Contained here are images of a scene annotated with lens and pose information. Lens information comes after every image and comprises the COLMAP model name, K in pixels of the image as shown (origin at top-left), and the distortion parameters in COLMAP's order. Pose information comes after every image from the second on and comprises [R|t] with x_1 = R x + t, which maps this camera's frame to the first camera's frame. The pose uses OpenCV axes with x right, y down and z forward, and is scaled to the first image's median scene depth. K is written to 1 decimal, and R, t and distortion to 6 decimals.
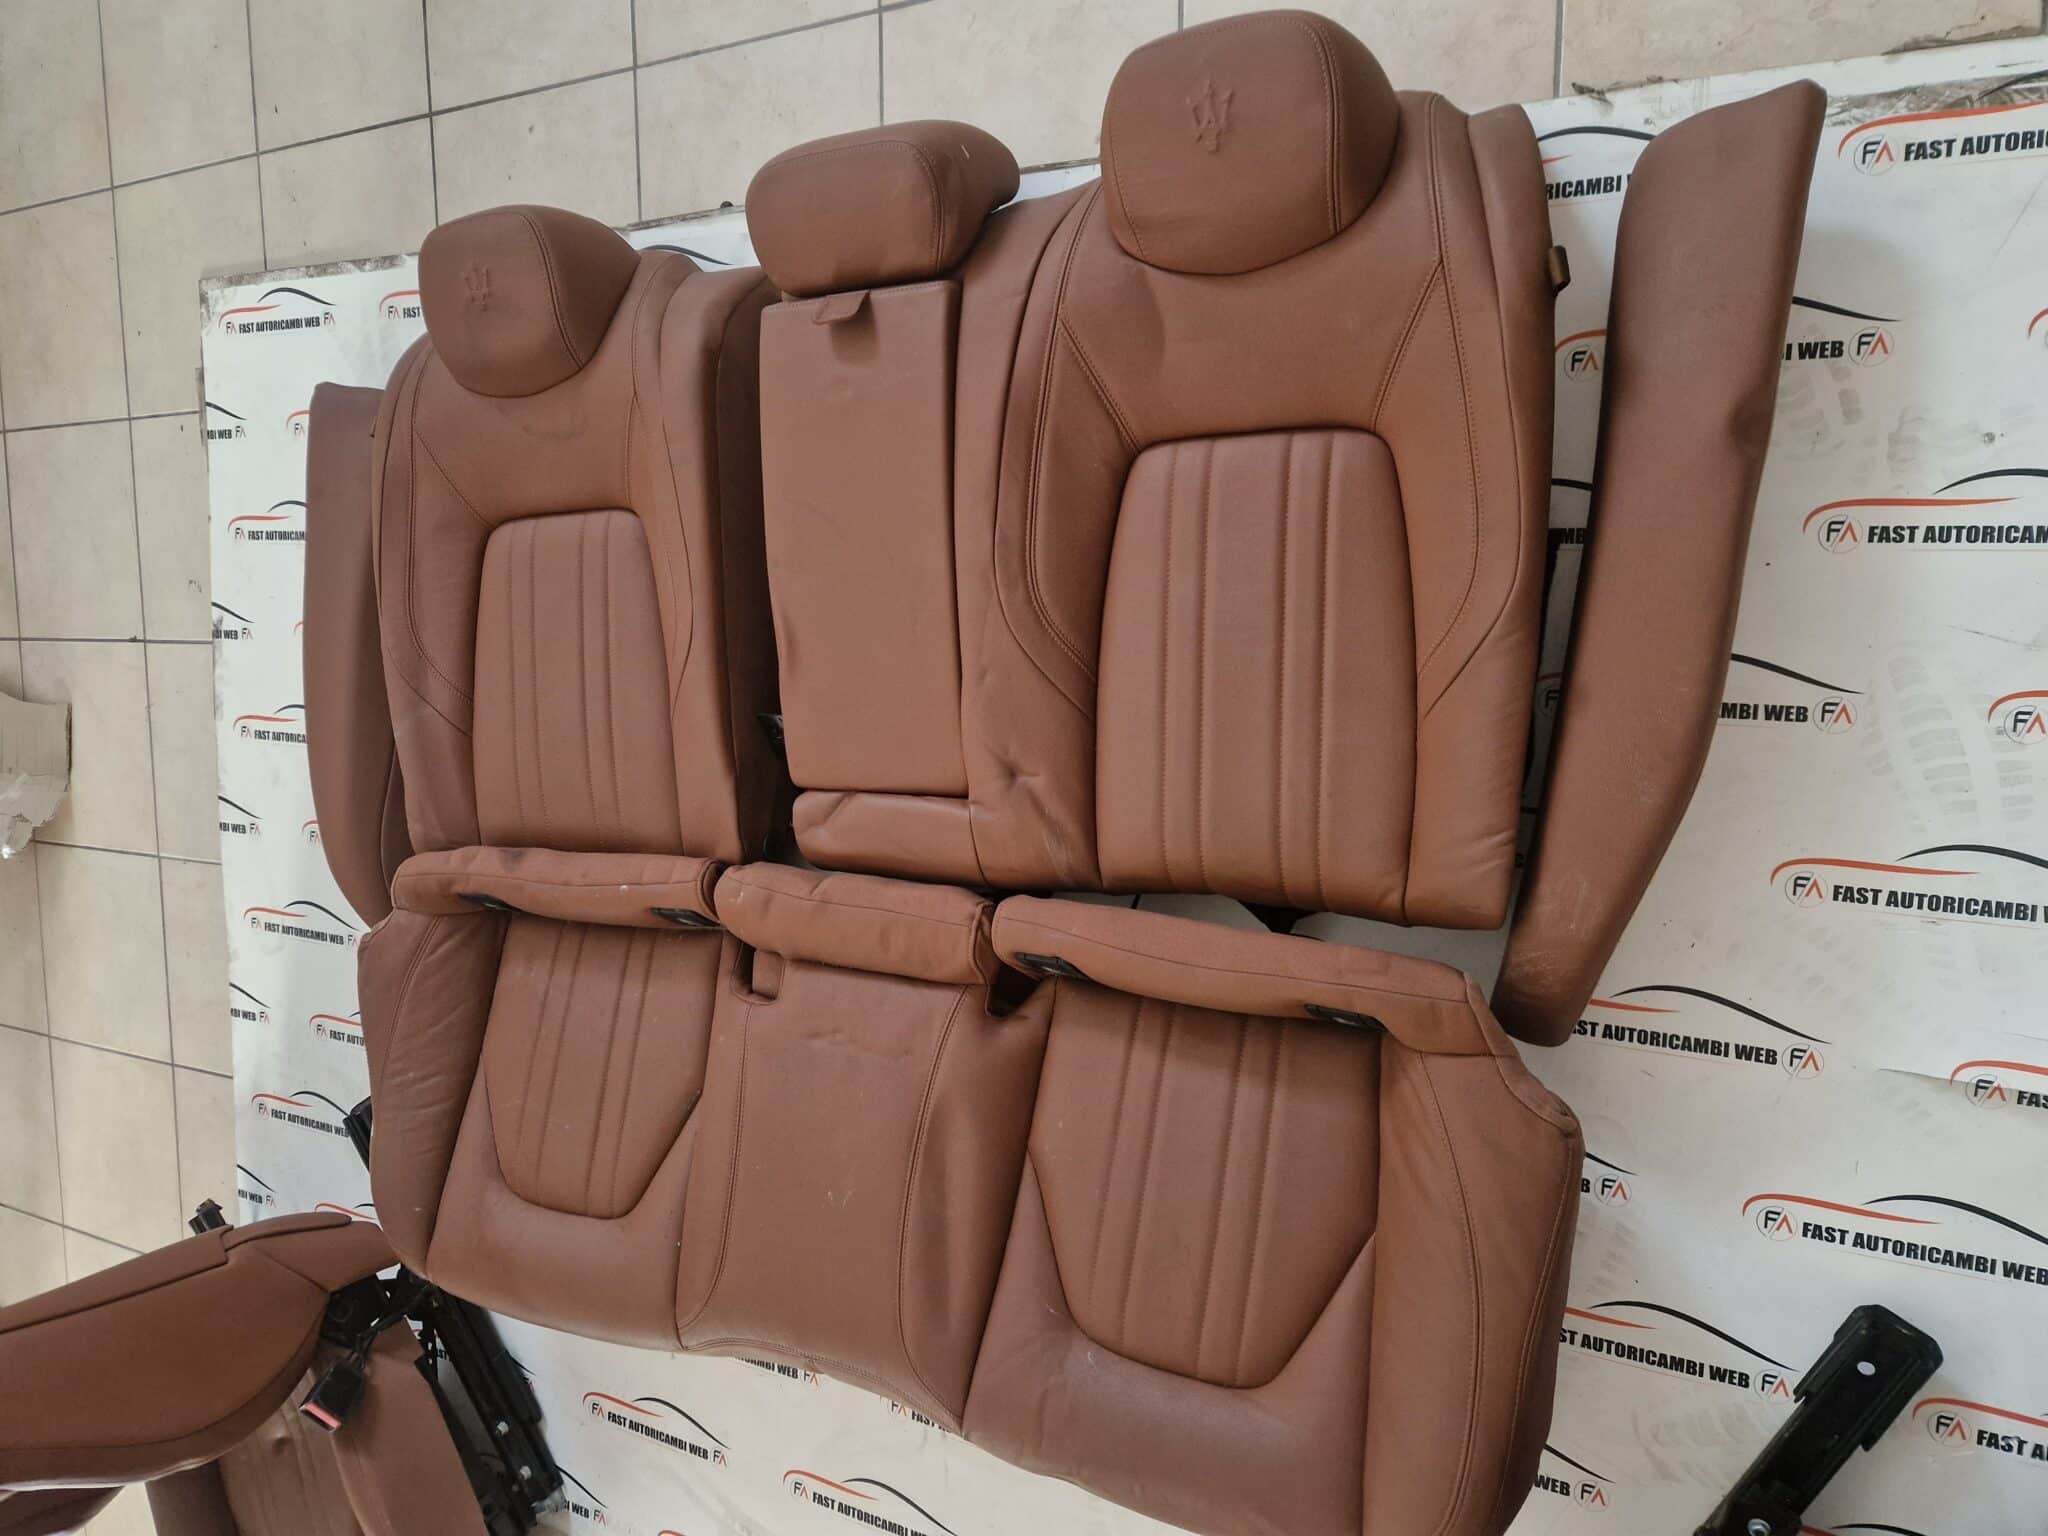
lens RADIAL K [[1384.4, 0, 1024.0], [0, 1384.4, 768.0], [0, 0, 1]] dist [0.049877, -0.002470]
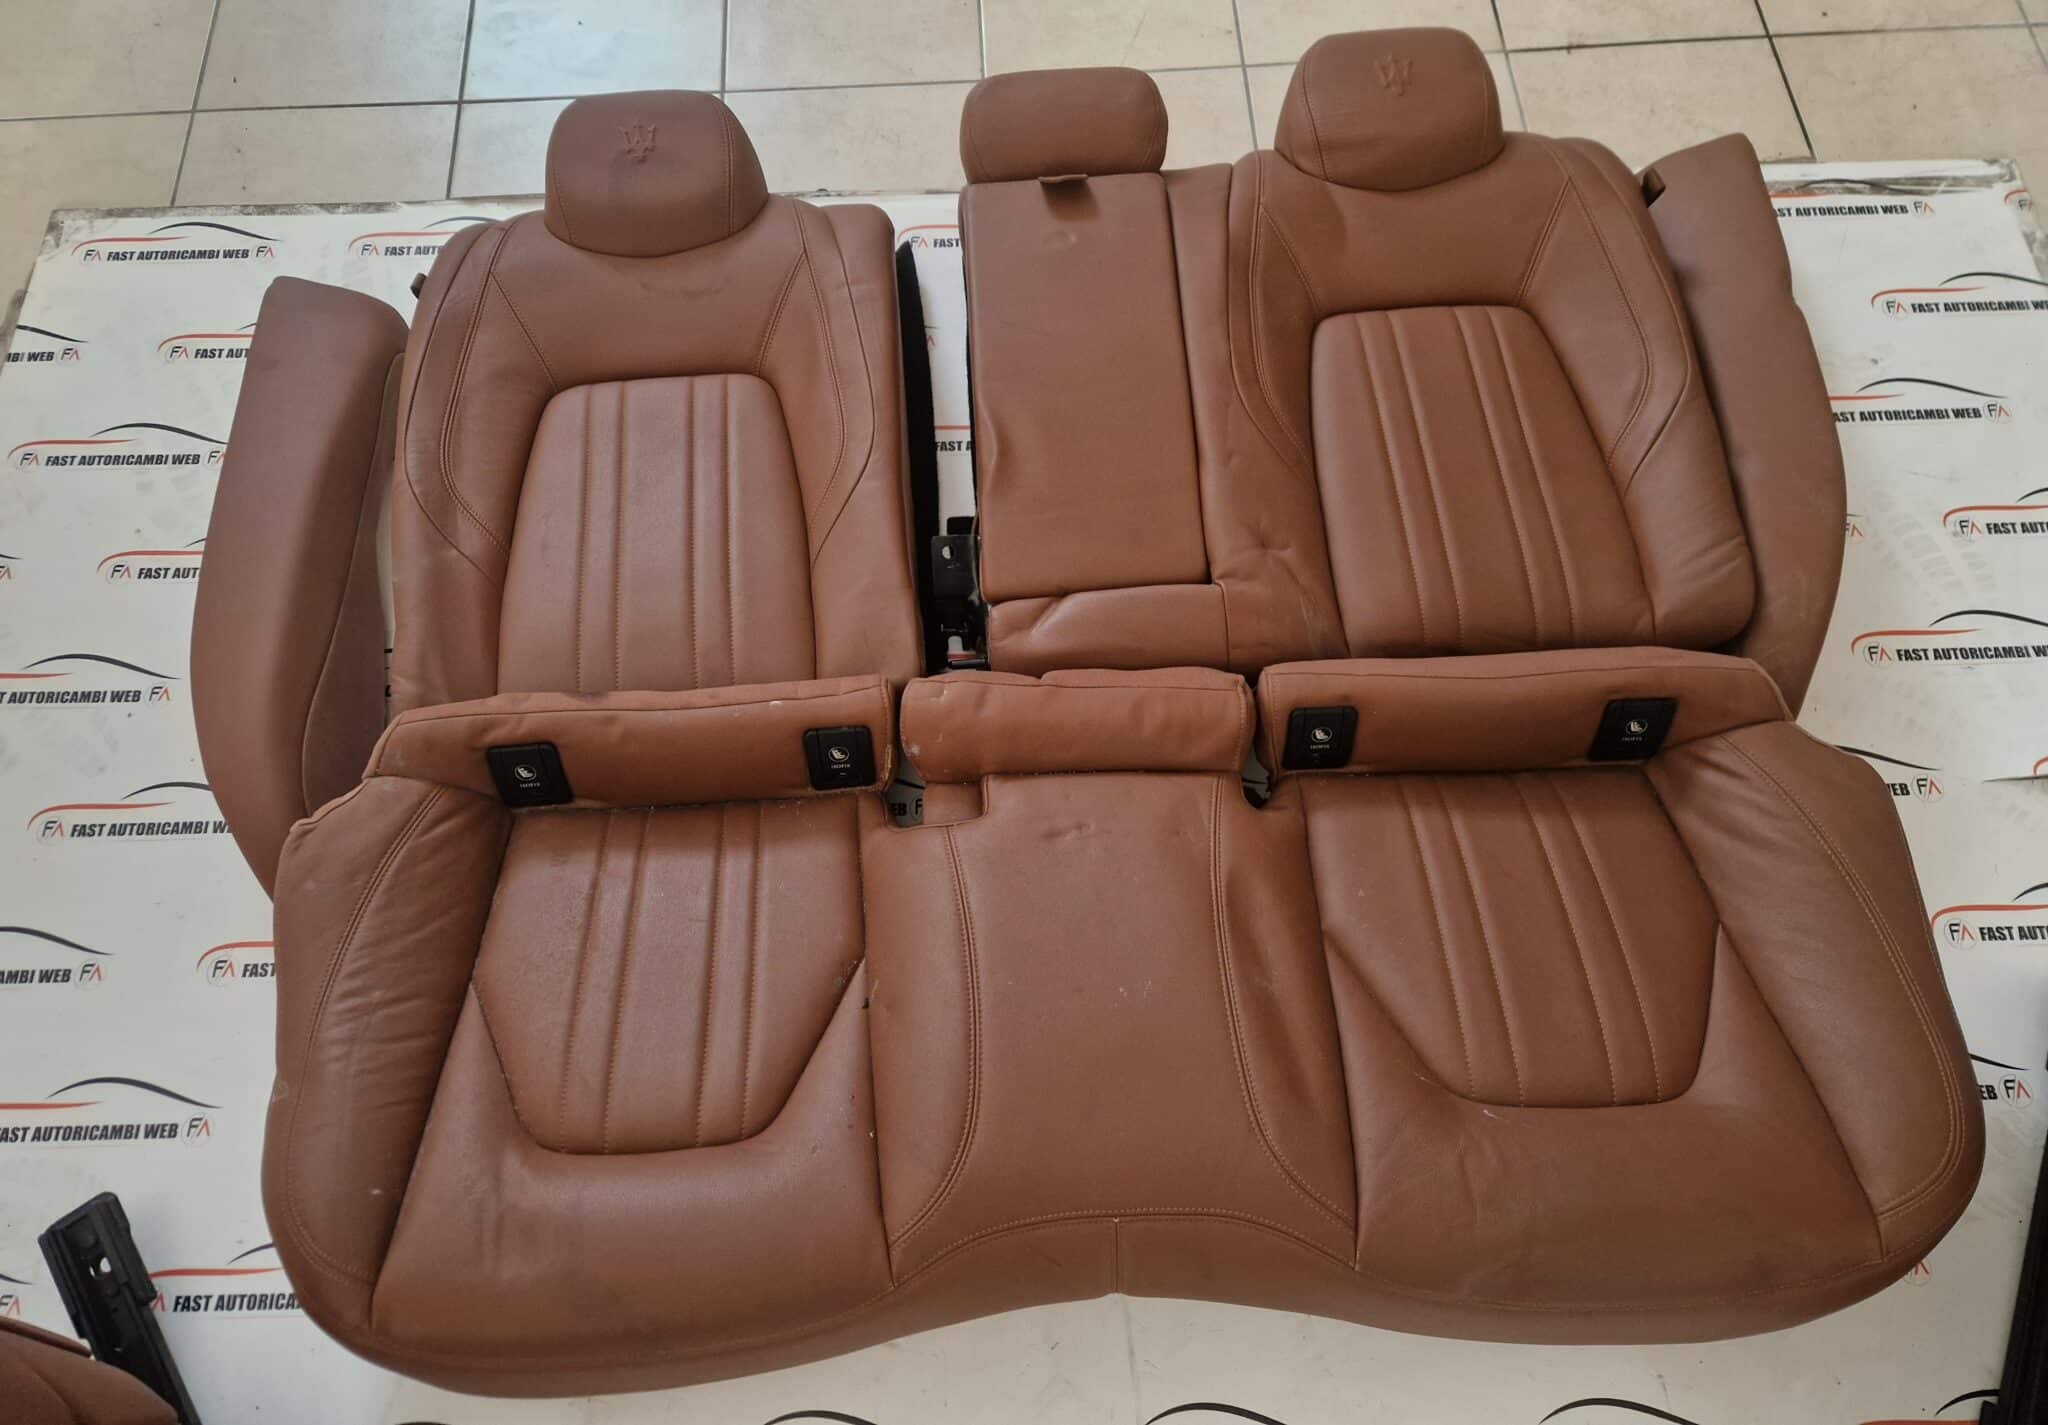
lens RADIAL K [[1366.8, 0, 1023.2], [0, 1366.8, 664.6], [0, 0, 1]] dist [0.063447, -0.030865]
pose [[0.894718, 0.131183, 0.426933, -0.550005], [0.099203, 0.873645, -0.476343, 0.510643], [-0.435476, 0.468546, 0.768652, 0.317257]]
